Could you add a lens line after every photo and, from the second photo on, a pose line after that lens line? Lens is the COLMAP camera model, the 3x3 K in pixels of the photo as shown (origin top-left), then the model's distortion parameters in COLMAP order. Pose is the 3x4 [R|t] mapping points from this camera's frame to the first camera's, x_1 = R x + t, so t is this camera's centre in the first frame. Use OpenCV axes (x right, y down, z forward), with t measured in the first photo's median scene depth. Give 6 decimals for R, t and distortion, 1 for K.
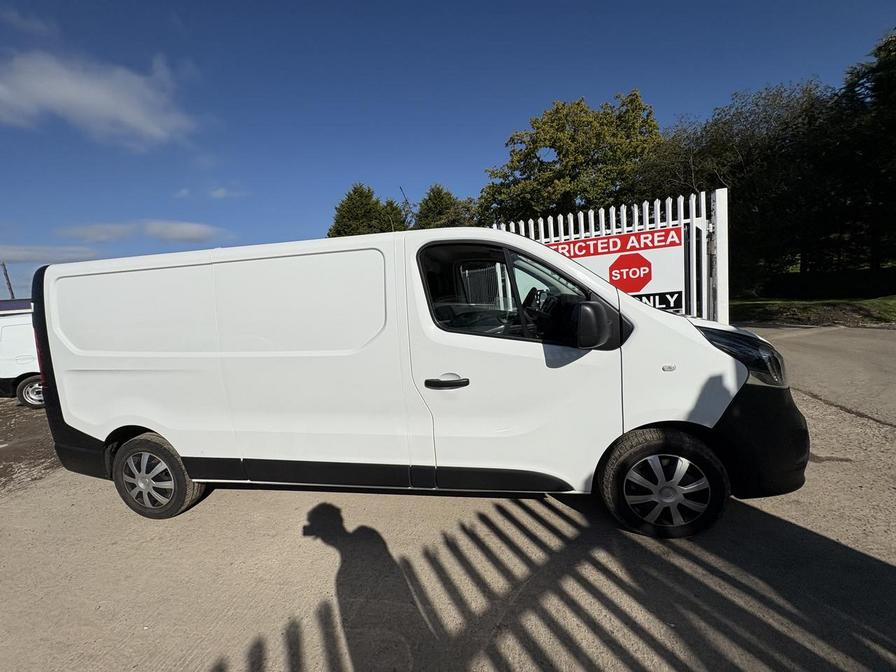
lens RADIAL K [[358.4, 0, 448.5], [0, 358.4, 334.7], [0, 0, 1]] dist [-0.002682, 0.001342]
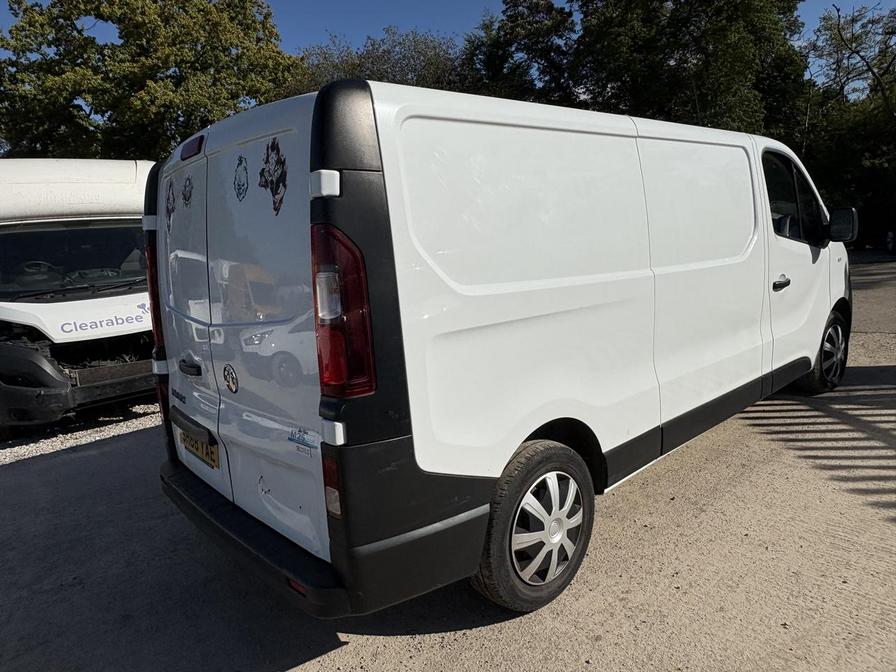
lens RADIAL K [[597.1, 0, 448.7], [0, 597.1, 326.3], [0, 0, 1]] dist [-0.000658, 0.000082]
pose [[0.619882, -0.095591, 0.778851, -1.655648], [0.133429, 0.990938, 0.015426, 0.083388], [-0.773268, 0.094359, 0.627020, 0.557178]]
